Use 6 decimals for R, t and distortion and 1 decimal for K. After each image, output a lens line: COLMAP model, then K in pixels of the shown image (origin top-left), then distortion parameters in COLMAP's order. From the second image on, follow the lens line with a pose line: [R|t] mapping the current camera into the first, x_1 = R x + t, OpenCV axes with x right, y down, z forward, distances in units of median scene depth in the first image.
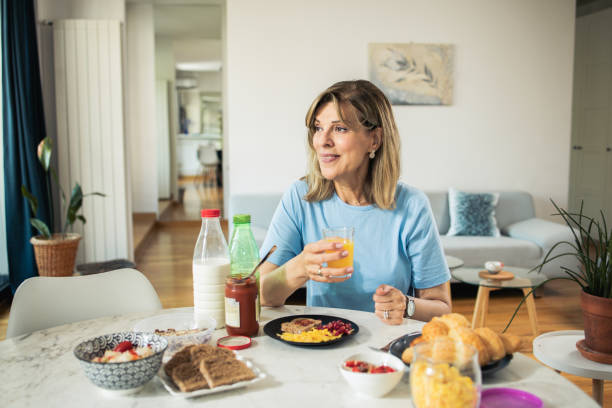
lens RADIAL K [[618.5, 0, 306.0], [0, 618.5, 204.0], [0, 0, 1]] dist [-0.076446, 0.058390]
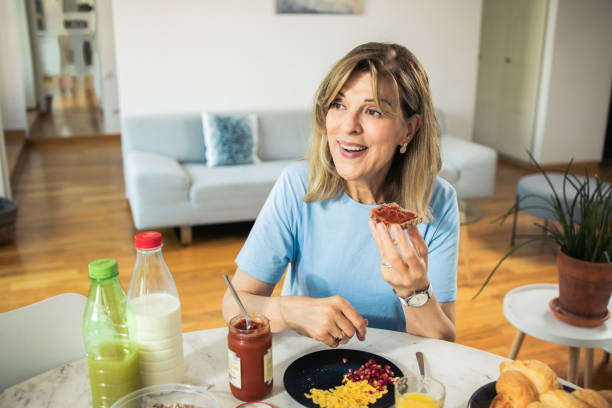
lens RADIAL K [[618.5, 0, 306.0], [0, 618.5, 204.0], [0, 0, 1]] dist [-0.076446, 0.058390]
pose [[0.977865, -0.044809, 0.204382, -0.059736], [0.009311, 0.985150, 0.171441, -0.047439], [-0.209029, -0.165744, 0.963761, 0.096897]]
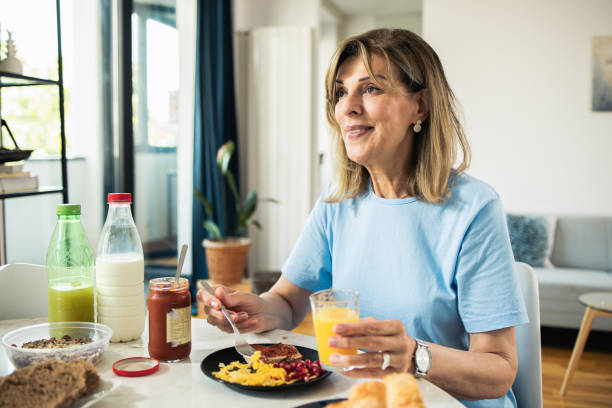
lens RADIAL K [[618.5, 0, 306.0], [0, 618.5, 204.0], [0, 0, 1]] dist [-0.076446, 0.058390]
pose [[0.911319, 0.044689, -0.409269, 0.114324], [-0.059904, 0.997905, -0.024426, 0.010117], [0.407320, 0.046777, 0.912087, 0.120090]]
